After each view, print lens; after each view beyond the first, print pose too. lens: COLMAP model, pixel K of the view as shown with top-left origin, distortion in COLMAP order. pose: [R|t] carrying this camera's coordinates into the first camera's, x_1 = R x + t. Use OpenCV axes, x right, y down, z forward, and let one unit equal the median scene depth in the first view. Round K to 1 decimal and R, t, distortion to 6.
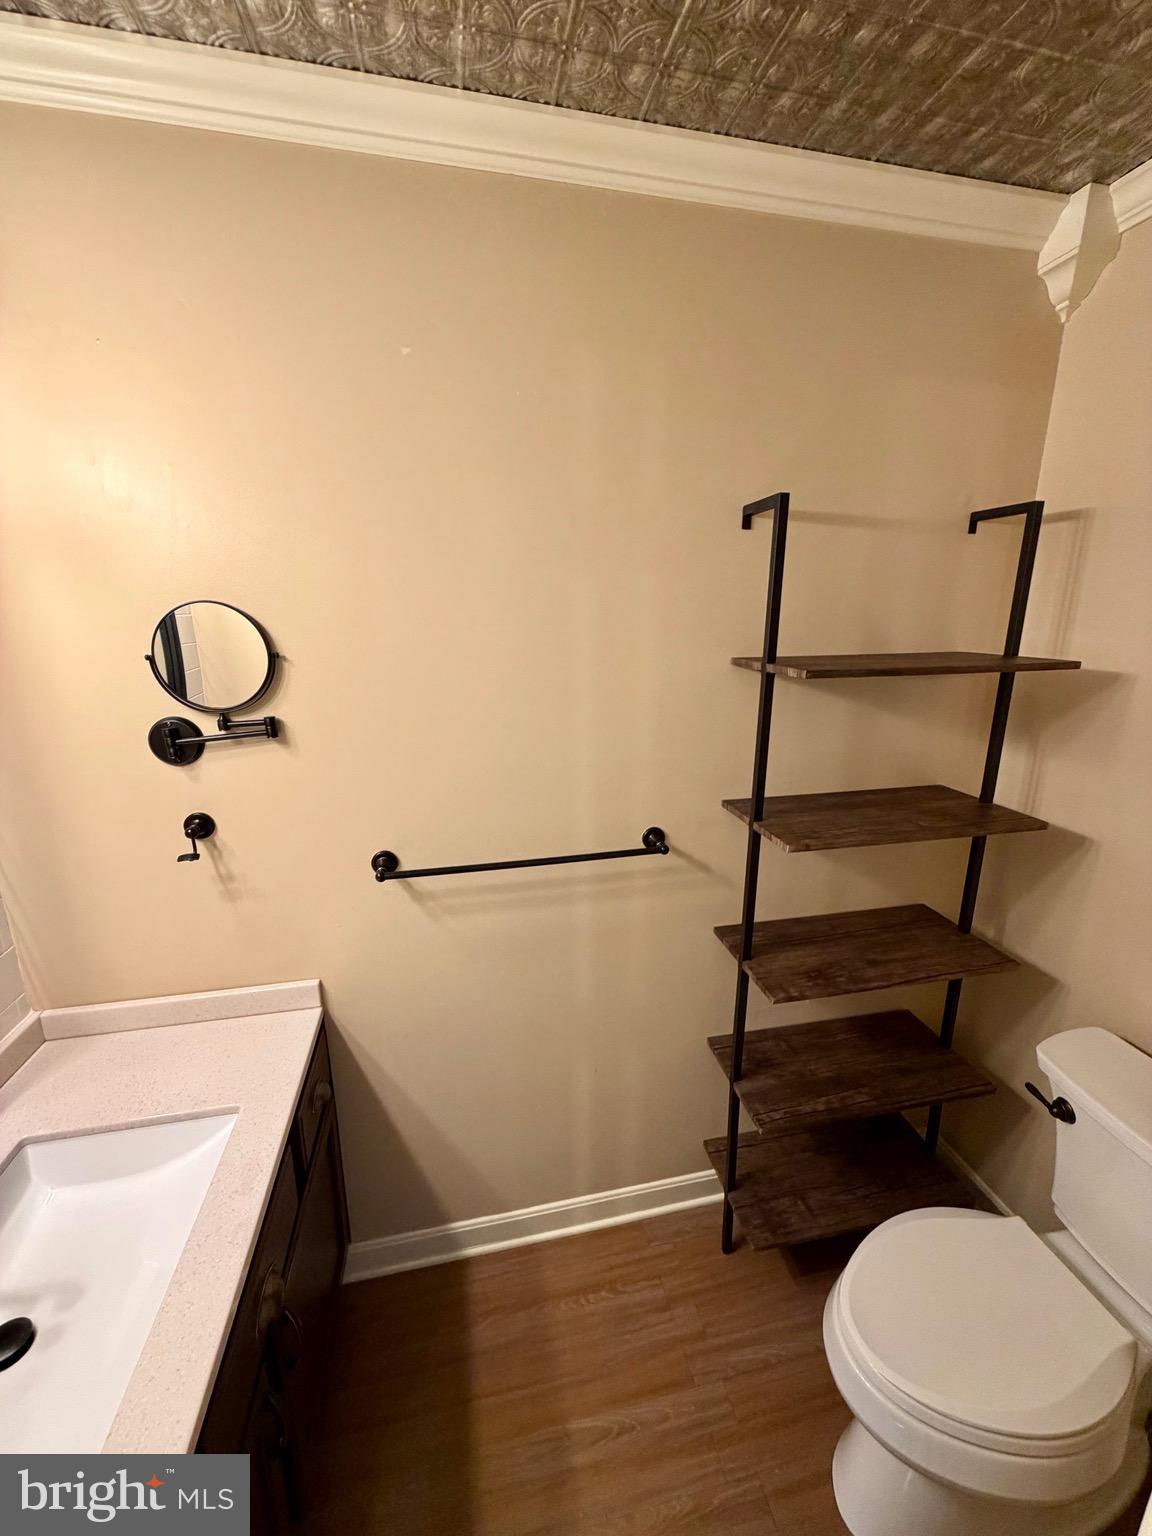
lens RADIAL K [[605.9, 0, 583.2], [0, 605.9, 765.6], [0, 0, 1]] dist [-0.001146, -0.000638]
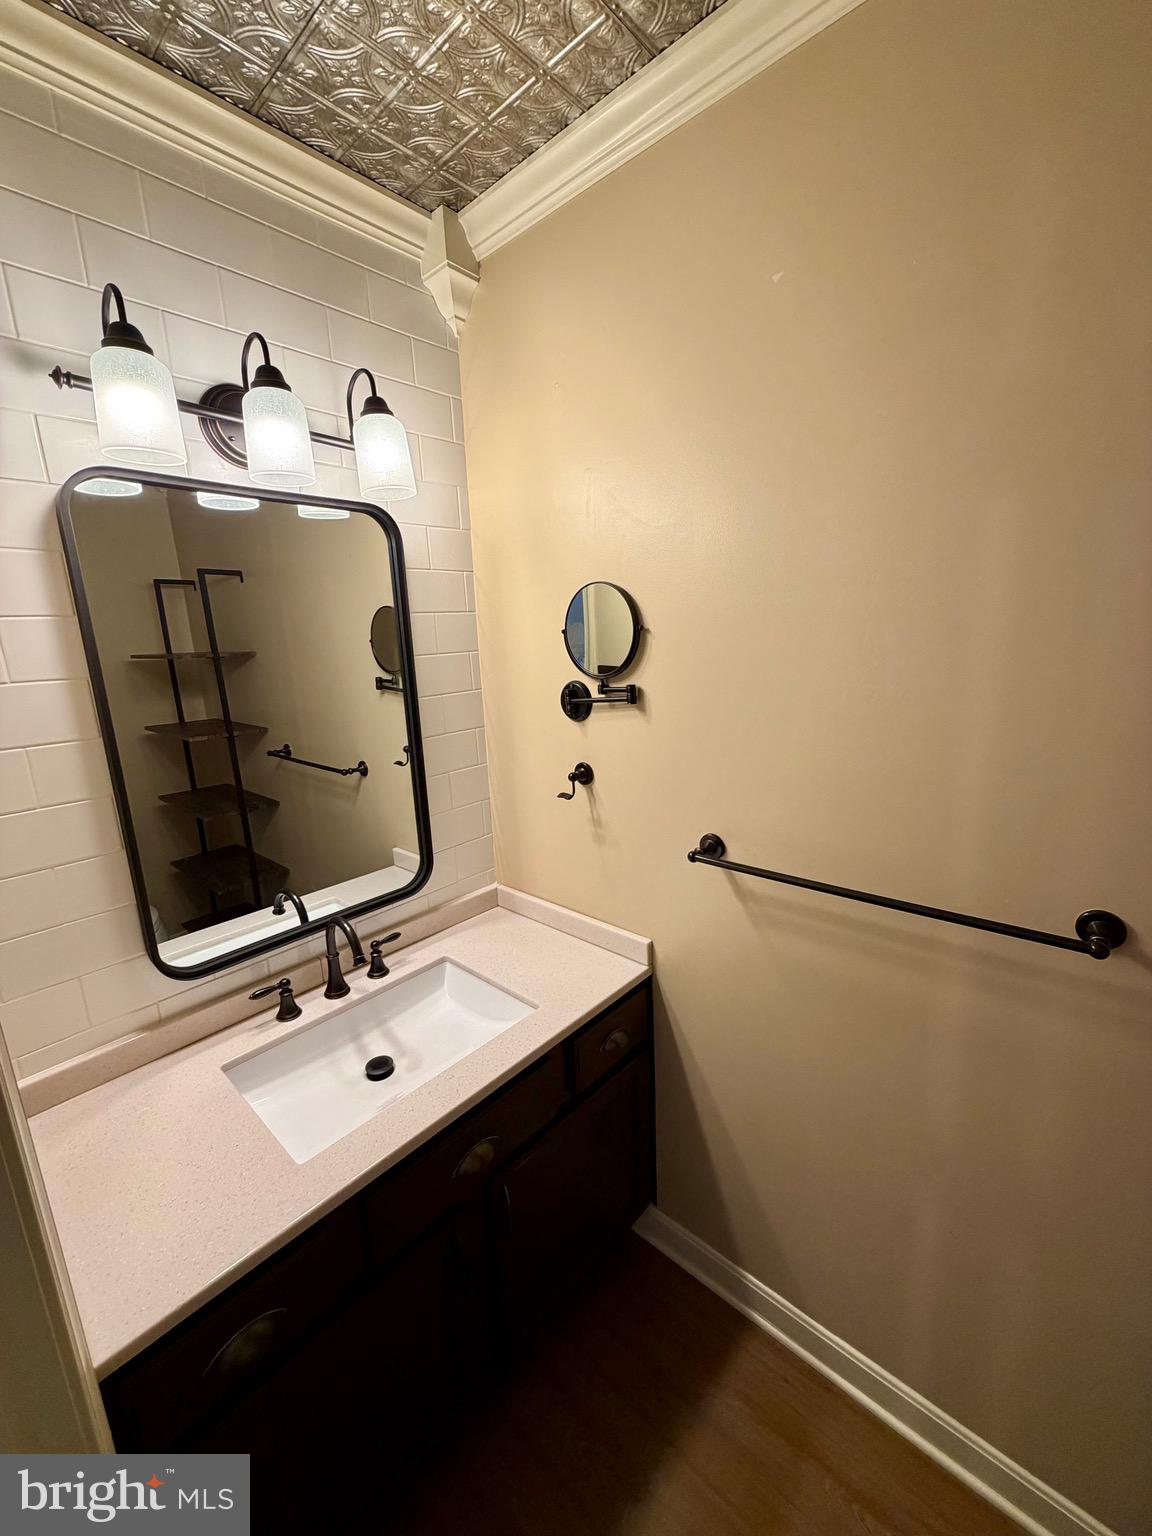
lens RADIAL K [[605.9, 0, 581.8], [0, 605.9, 766.0], [0, 0, 1]] dist [-0.001146, -0.000638]
pose [[0.587475, 0.149413, -0.795329, 0.318298], [-0.160987, 0.984742, 0.066083, 0.006424], [0.793068, 0.089216, 0.602565, 0.275925]]
